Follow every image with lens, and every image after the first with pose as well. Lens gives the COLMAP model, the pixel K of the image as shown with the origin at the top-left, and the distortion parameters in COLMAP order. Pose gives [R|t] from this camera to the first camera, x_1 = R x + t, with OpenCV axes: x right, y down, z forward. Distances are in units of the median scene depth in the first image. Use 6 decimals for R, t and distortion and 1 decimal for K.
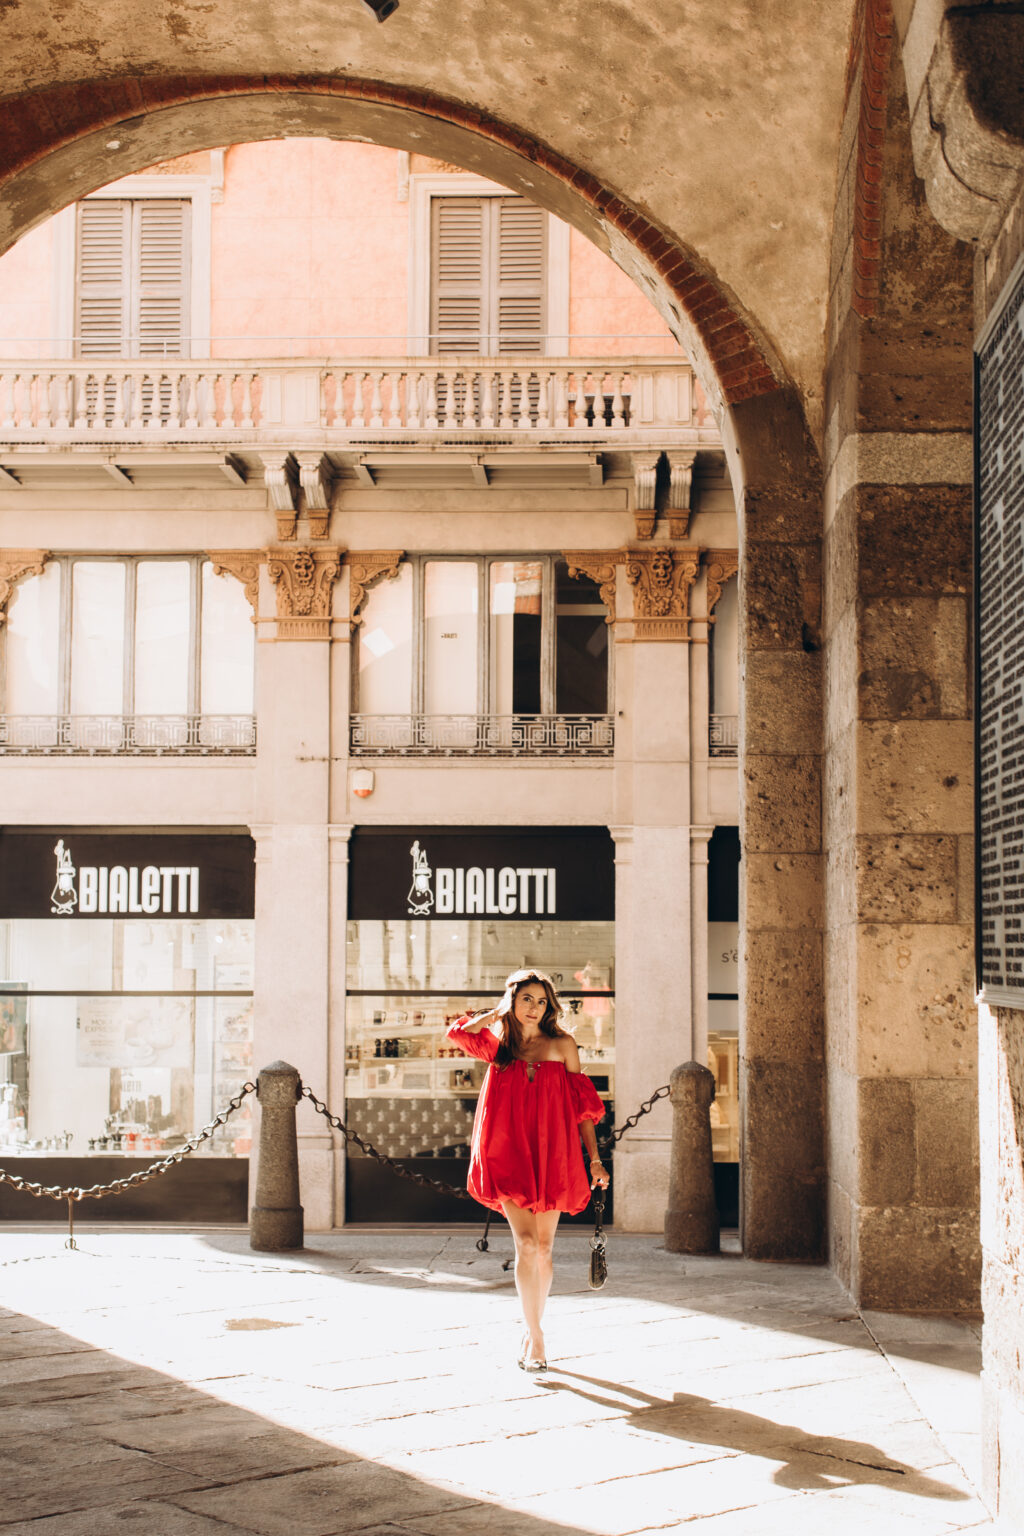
lens RADIAL K [[2336.0, 0, 513.9], [0, 2336.0, 769.8], [0, 0, 1]] dist [-0.064467, 0.000000]
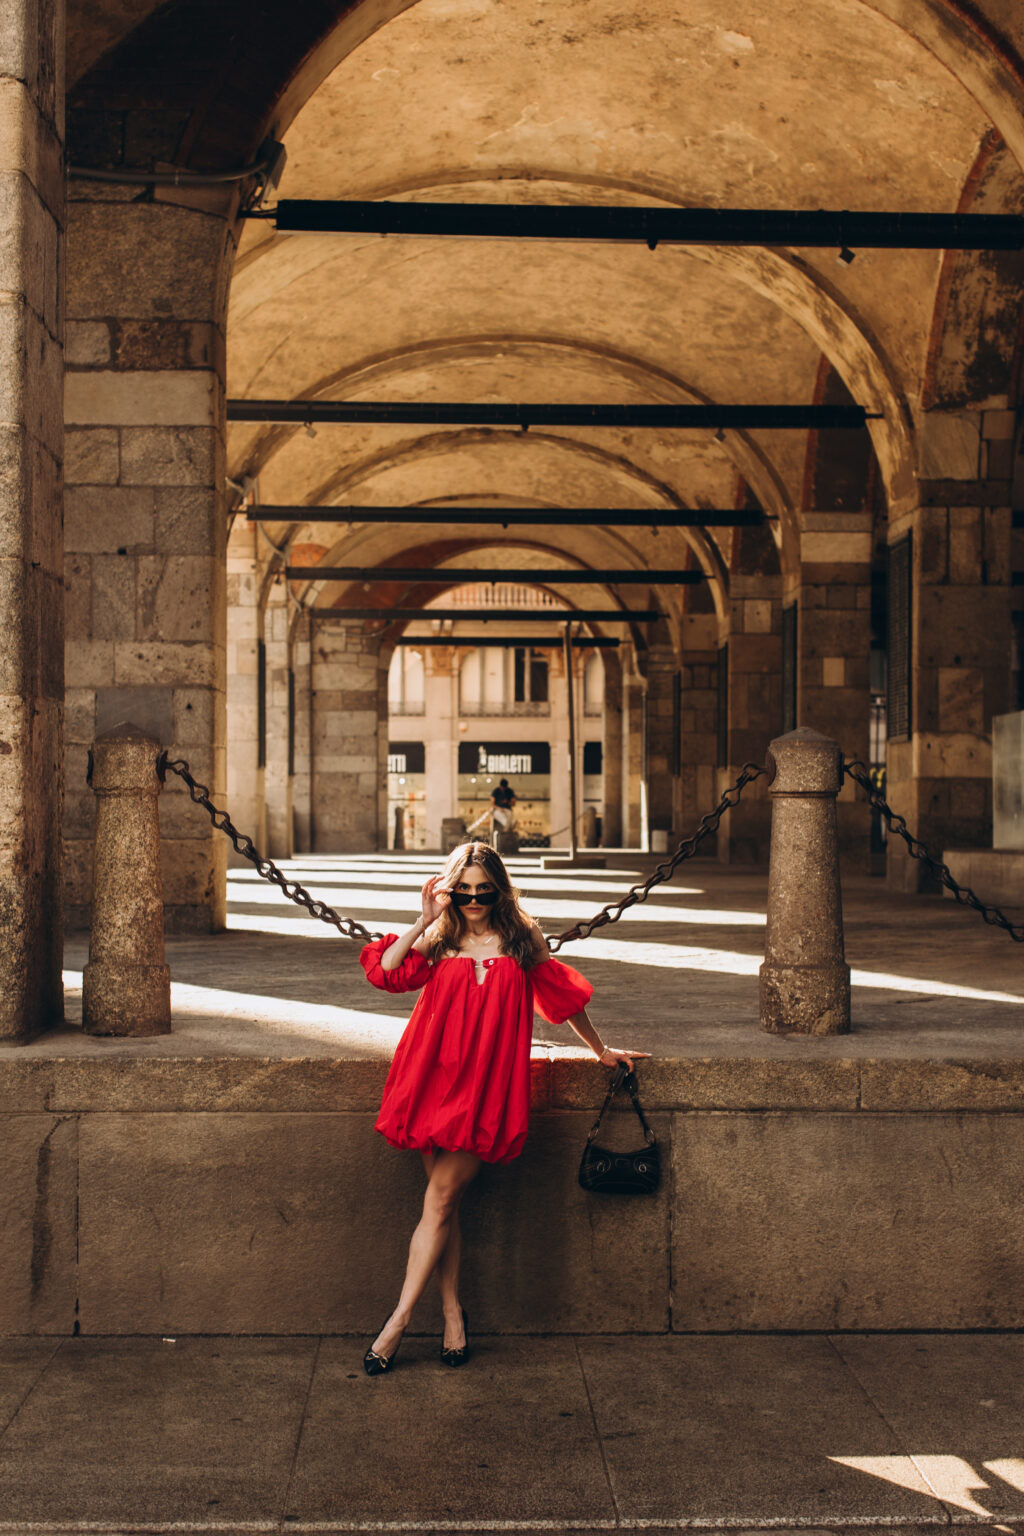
lens RADIAL K [[2336.0, 0, 506.9], [0, 2336.0, 770.4], [0, 0, 1]] dist [-0.064467, 0.000000]
pose [[0.996858, -0.001554, 0.079198, -0.237363], [-0.003317, 0.998112, 0.061333, -0.115863], [-0.079144, -0.061403, 0.994970, -1.849476]]
